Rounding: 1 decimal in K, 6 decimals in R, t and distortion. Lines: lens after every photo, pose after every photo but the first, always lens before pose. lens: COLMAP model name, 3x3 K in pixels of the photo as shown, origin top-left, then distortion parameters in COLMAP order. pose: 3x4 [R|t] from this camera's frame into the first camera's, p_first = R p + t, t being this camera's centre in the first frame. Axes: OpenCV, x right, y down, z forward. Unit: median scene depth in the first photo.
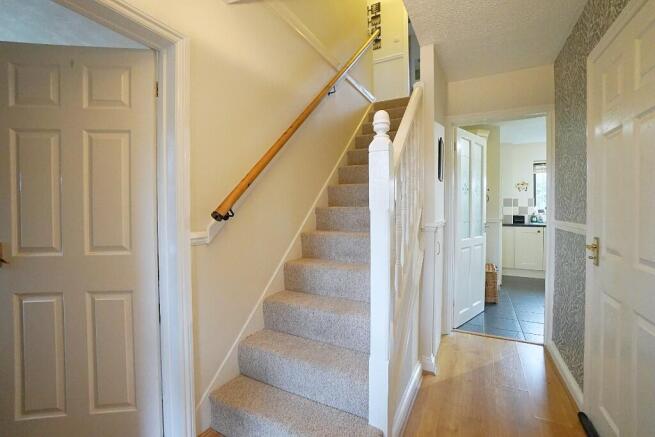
lens RADIAL K [[294.6, 0, 328.2], [0, 294.6, 214.6], [0, 0, 1]] dist [-0.031283, 0.002192]
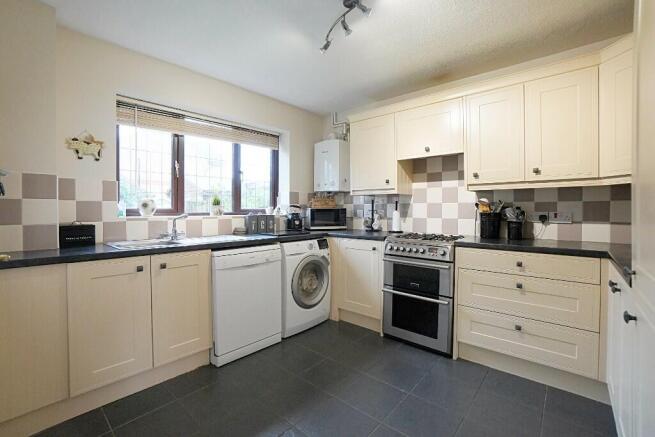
lens RADIAL K [[294.6, 0, 321.7], [0, 294.6, 214.1], [0, 0, 1]] dist [-0.031283, 0.002192]
pose [[0.274307, -0.004575, 0.961631, 0.393859], [0.009399, 0.999954, 0.002077, -0.008052], [-0.961596, 0.008468, 0.274338, 0.608580]]
